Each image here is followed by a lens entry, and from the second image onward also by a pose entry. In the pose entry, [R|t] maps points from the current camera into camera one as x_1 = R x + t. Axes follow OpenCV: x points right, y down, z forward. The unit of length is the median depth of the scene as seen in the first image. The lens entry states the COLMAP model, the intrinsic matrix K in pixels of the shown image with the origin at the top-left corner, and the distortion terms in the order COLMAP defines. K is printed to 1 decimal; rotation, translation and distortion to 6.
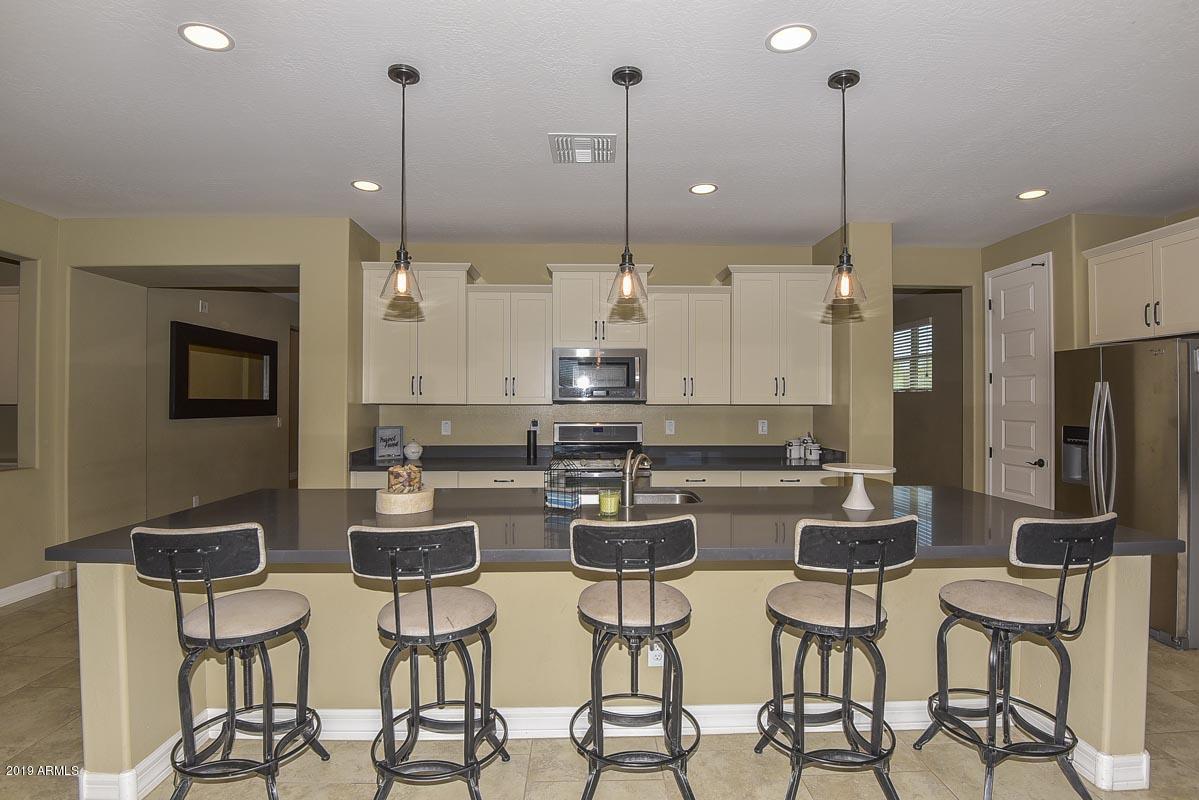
lens RADIAL K [[584.3, 0, 593.8], [0, 584.3, 397.6], [0, 0, 1]] dist [-0.031543, -0.001003]
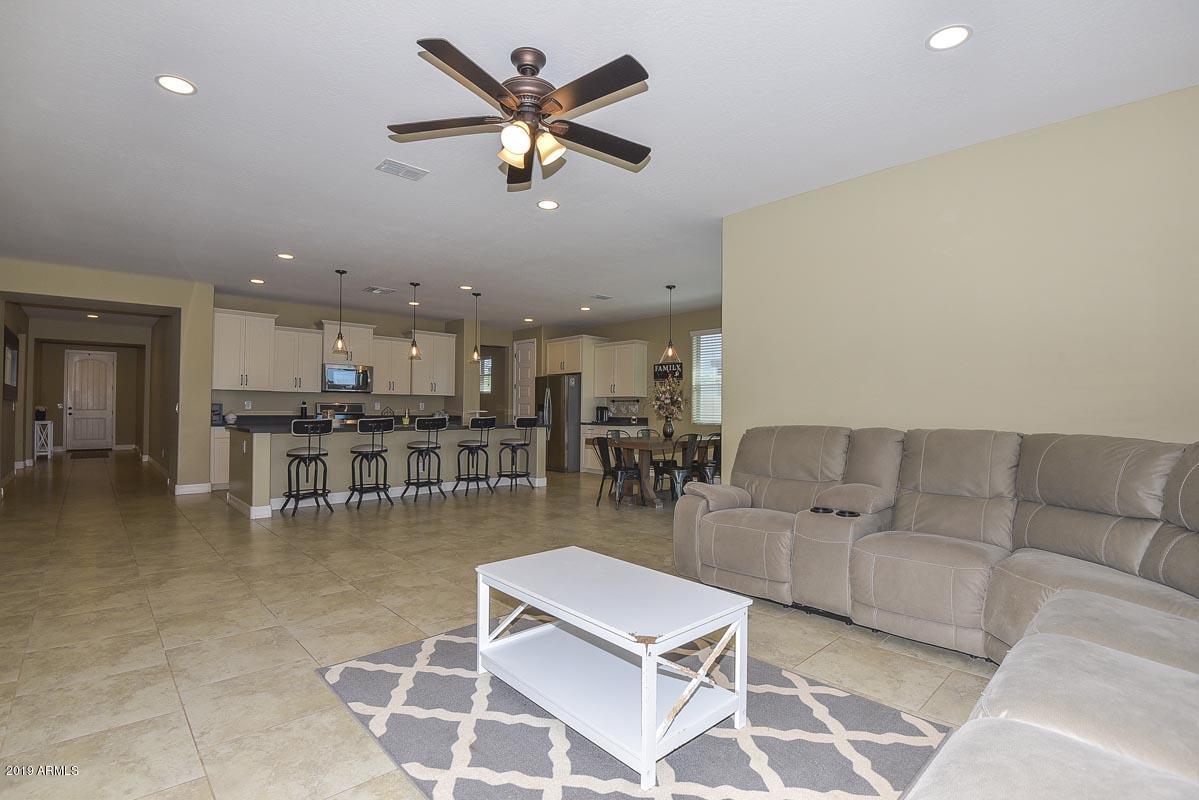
lens RADIAL K [[559.2, 0, 603.3], [0, 559.2, 400.9], [0, 0, 1]] dist [-0.027406, -0.003963]
pose [[0.734024, 0.015542, 0.678946, -0.650708], [-0.008901, 0.999872, -0.013266, 0.056359], [-0.679065, 0.003694, 0.734069, -1.004374]]
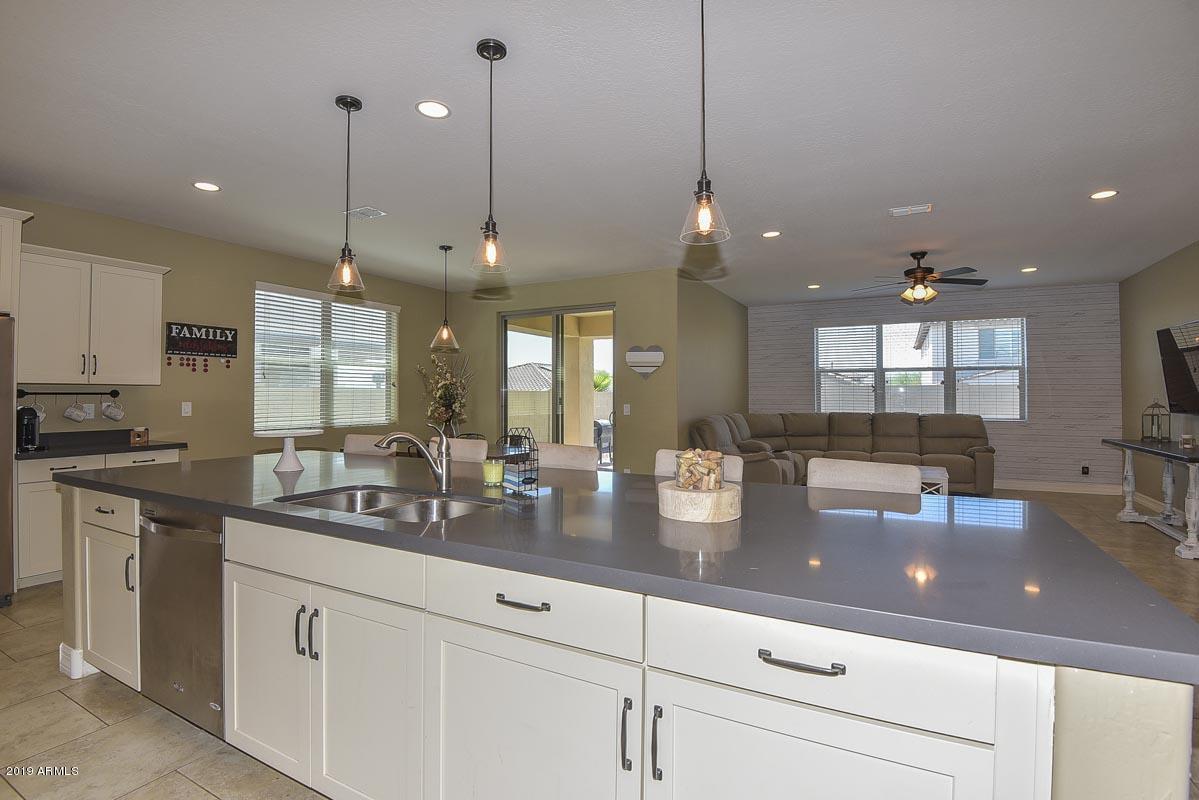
lens RADIAL K [[559.2, 0, 602.0], [0, 559.2, 392.8], [0, 0, 1]] dist [-0.027406, -0.003963]
pose [[-0.875003, 0.008587, 0.484042, -0.309216], [0.002103, 0.999901, -0.013938, 0.040715], [-0.484113, -0.011178, -0.874934, 0.922793]]
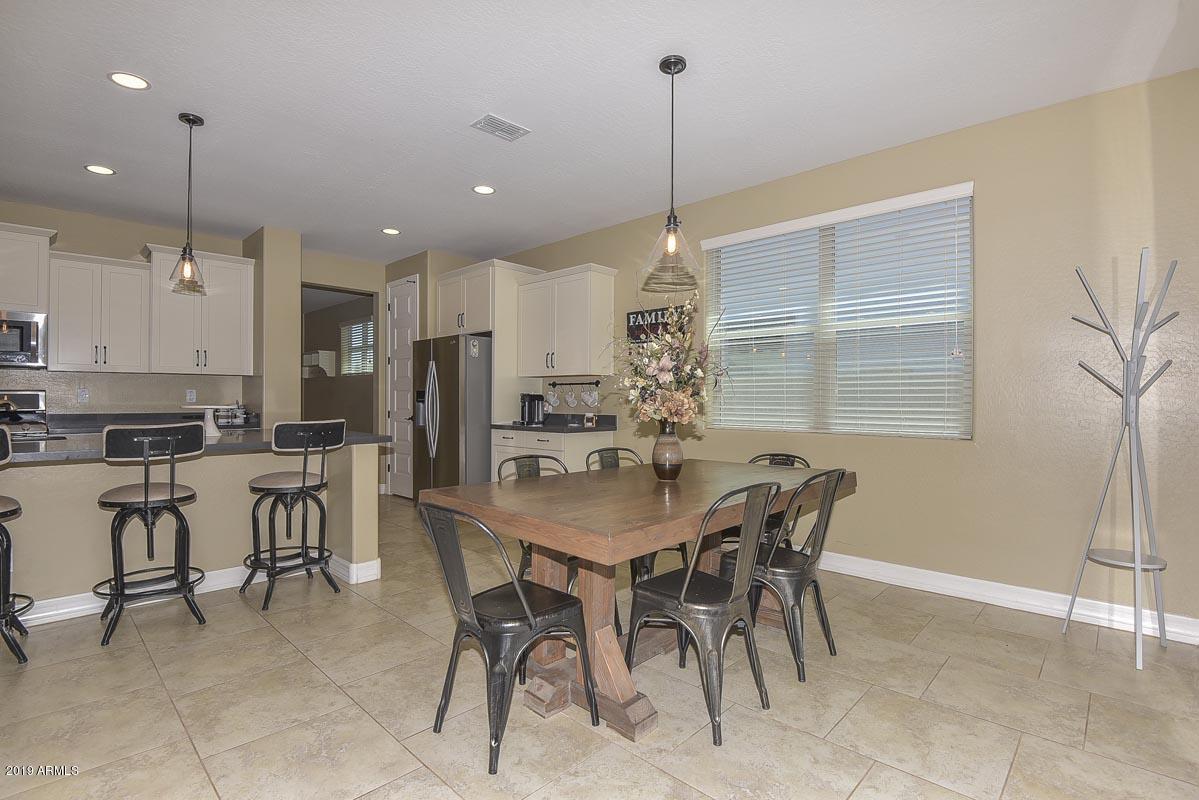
lens RADIAL K [[559.2, 0, 602.3], [0, 559.2, 401.4], [0, 0, 1]] dist [-0.027406, -0.003963]
pose [[0.703251, -0.002925, 0.710936, 0.105985], [-0.004608, 0.999952, 0.008673, 0.053733], [-0.710927, -0.009375, 0.703204, -0.322261]]
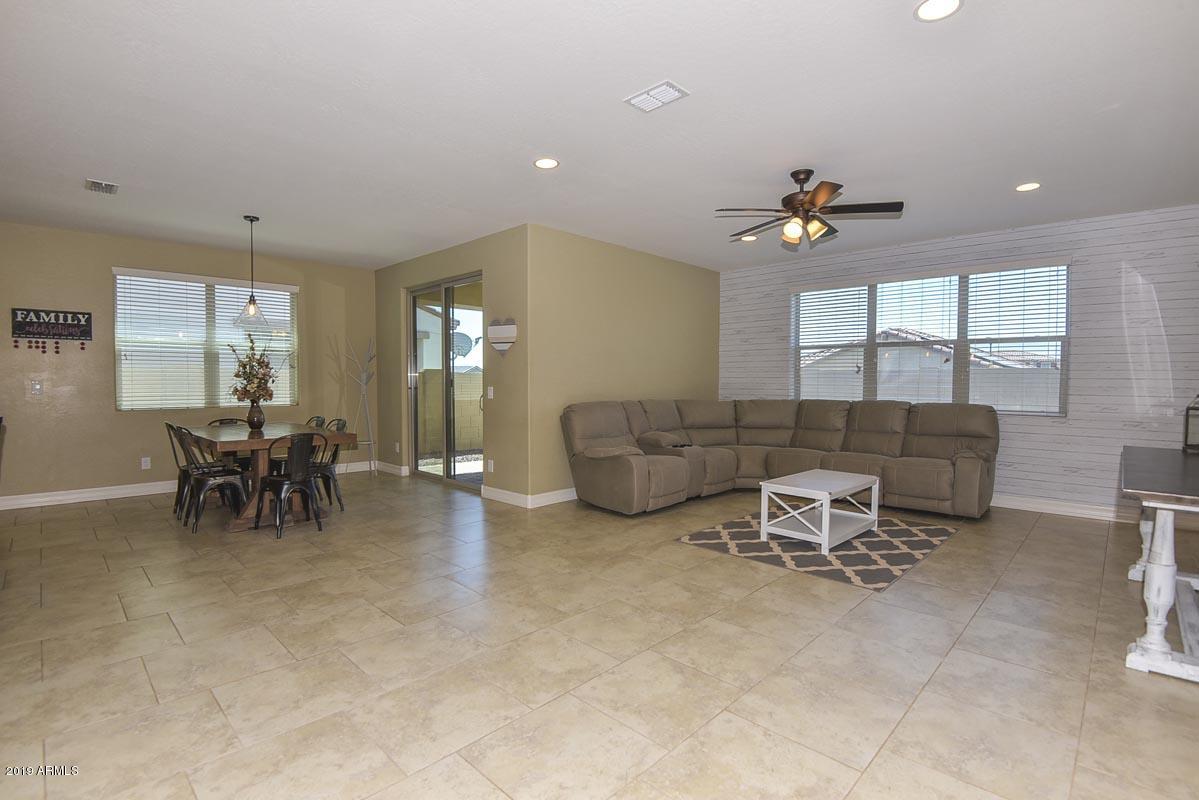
lens RADIAL K [[559.2, 0, 594.5], [0, 559.2, 399.5], [0, 0, 1]] dist [-0.027406, -0.003963]
pose [[-0.703645, -0.022675, 0.710189, -0.731747], [-0.003872, 0.999598, 0.028078, 0.043482], [-0.710541, 0.017007, -0.703451, 0.341199]]
